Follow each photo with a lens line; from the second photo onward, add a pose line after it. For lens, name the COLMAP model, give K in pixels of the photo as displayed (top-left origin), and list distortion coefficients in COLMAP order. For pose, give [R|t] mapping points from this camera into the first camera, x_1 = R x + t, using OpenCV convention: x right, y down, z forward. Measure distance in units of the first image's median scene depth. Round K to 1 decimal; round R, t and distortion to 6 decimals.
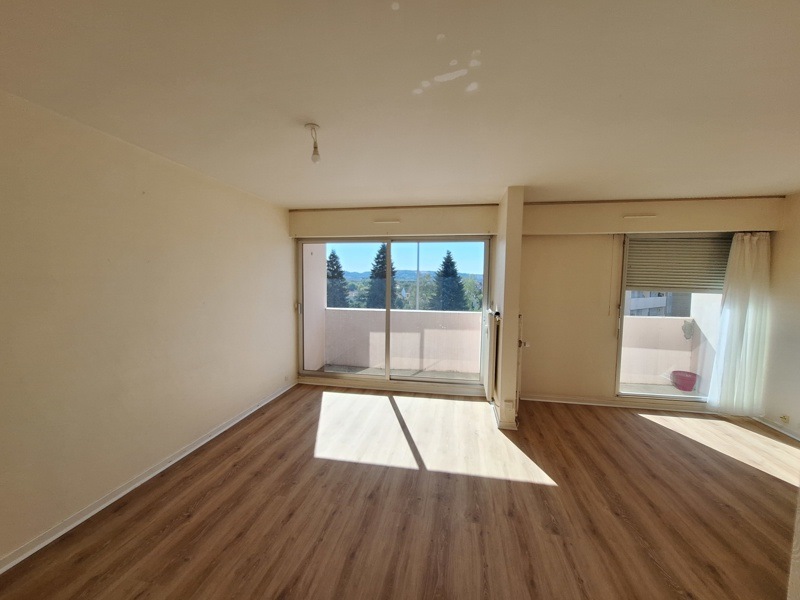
lens RADIAL K [[318.0, 0, 399.8], [0, 318.0, 298.8], [0, 0, 1]] dist [-0.000021, -0.000521]
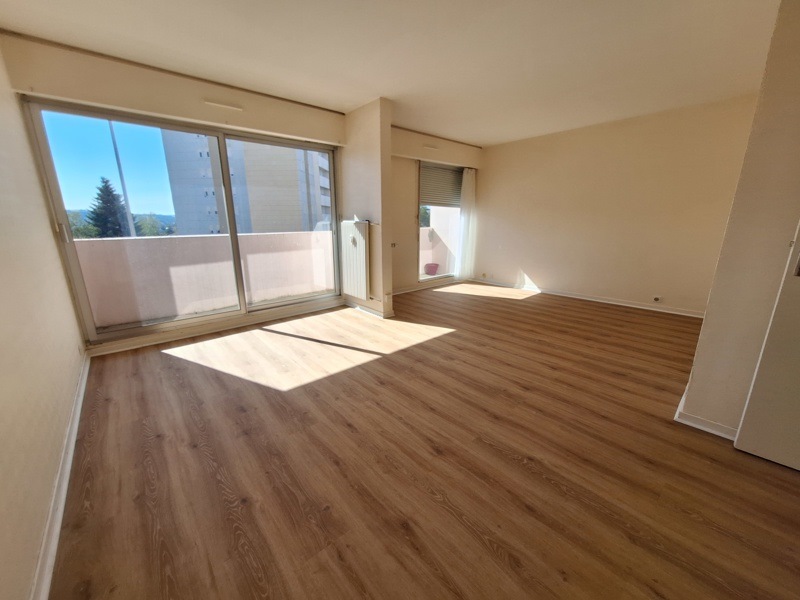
lens RADIAL K [[318.0, 0, 398.5], [0, 318.0, 300.5], [0, 0, 1]] dist [-0.000021, -0.000521]
pose [[0.620961, -0.207758, 0.755807, -0.637772], [0.063063, 0.974350, 0.216020, 0.099450], [-0.781301, -0.086477, 0.618135, 0.256158]]
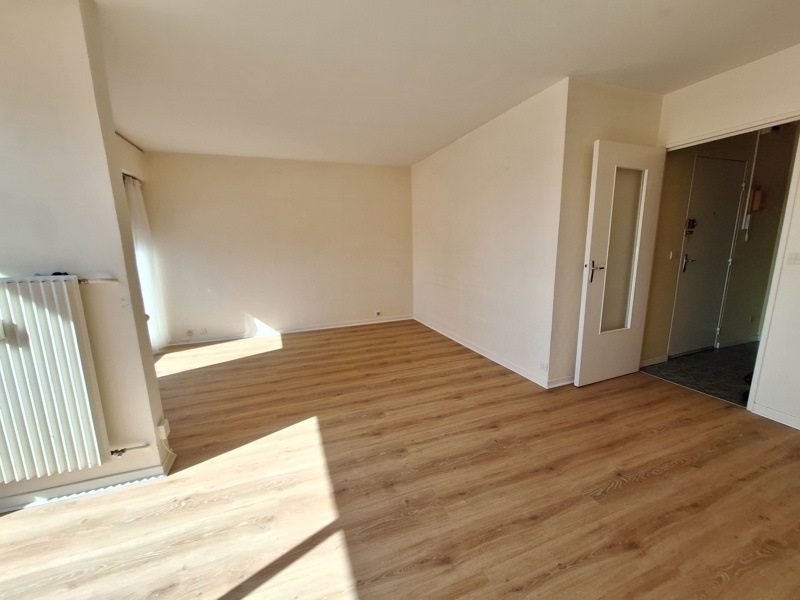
lens RADIAL K [[318.0, 0, 399.4], [0, 318.0, 297.5], [0, 0, 1]] dist [-0.000021, -0.000521]
pose [[-0.512150, -0.147541, 0.846129, -0.371174], [0.067506, 0.975173, 0.210903, 0.018721], [-0.856239, 0.165133, -0.489475, 1.013143]]
